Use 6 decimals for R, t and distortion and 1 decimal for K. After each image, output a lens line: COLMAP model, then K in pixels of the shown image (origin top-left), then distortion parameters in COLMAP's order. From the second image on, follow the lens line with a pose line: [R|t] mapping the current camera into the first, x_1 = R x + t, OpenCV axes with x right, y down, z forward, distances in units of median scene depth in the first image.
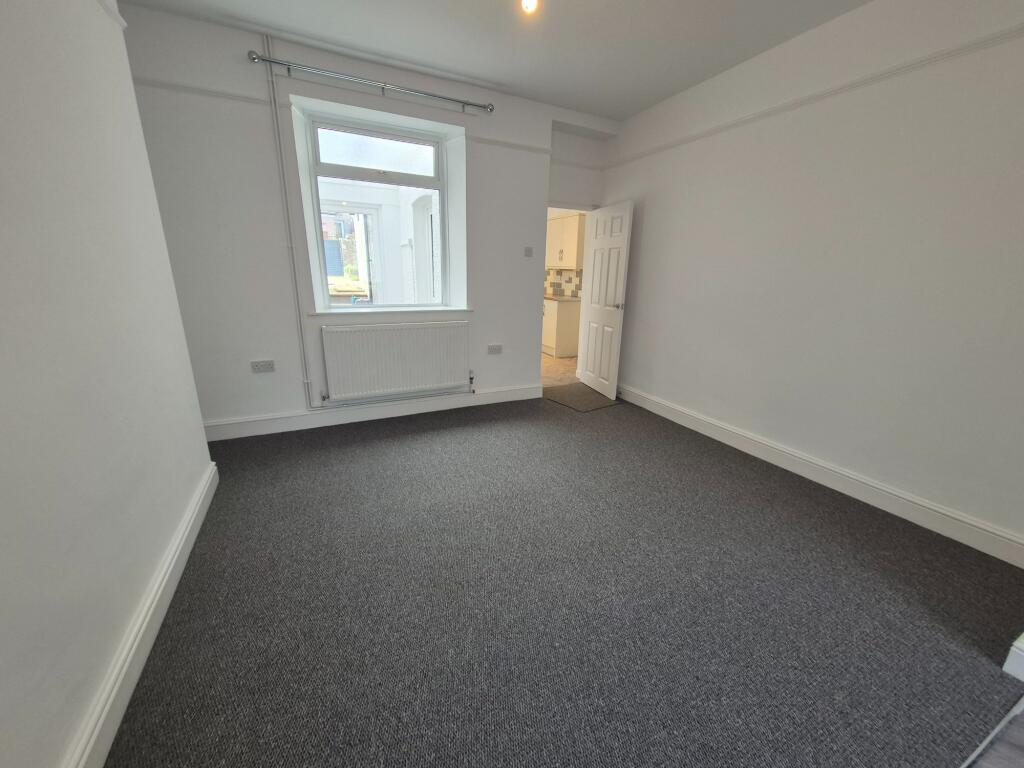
lens RADIAL K [[403.8, 0, 529.0], [0, 403.8, 384.0], [0, 0, 1]] dist [0.006532, -0.001210]
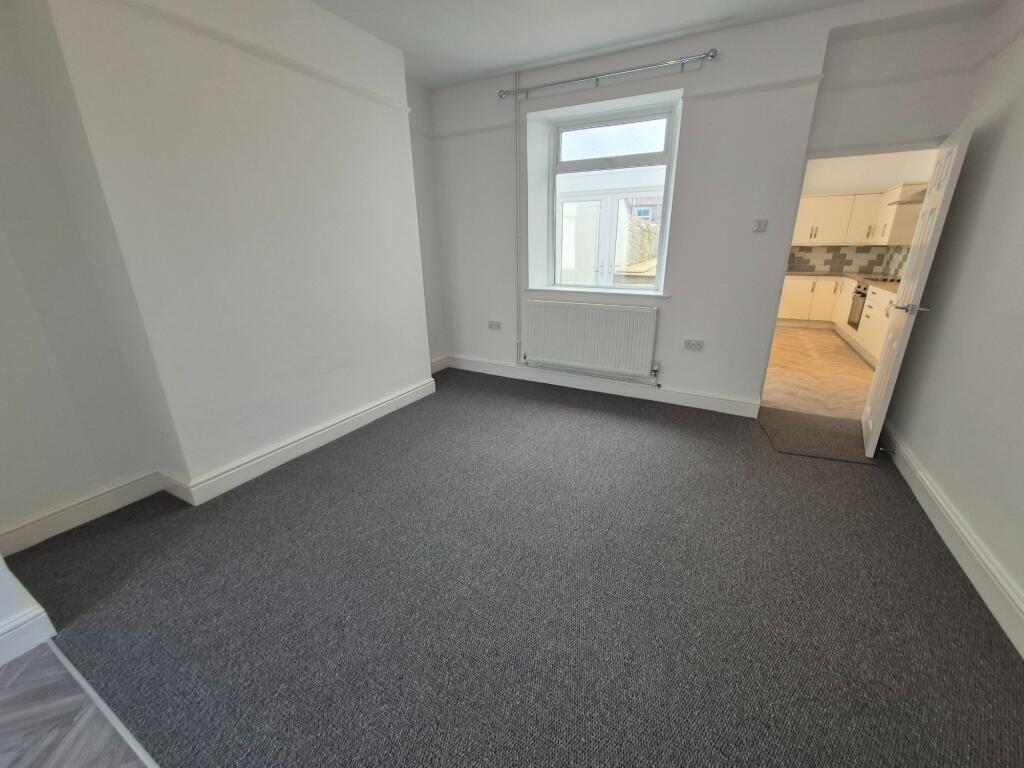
lens RADIAL K [[403.8, 0, 521.3], [0, 403.8, 380.9], [0, 0, 1]] dist [0.006532, -0.001210]
pose [[0.575662, 0.236730, -0.782670, 0.473531], [-0.212185, 0.967634, 0.136611, -0.061188], [0.789678, 0.087429, 0.607261, 0.235144]]
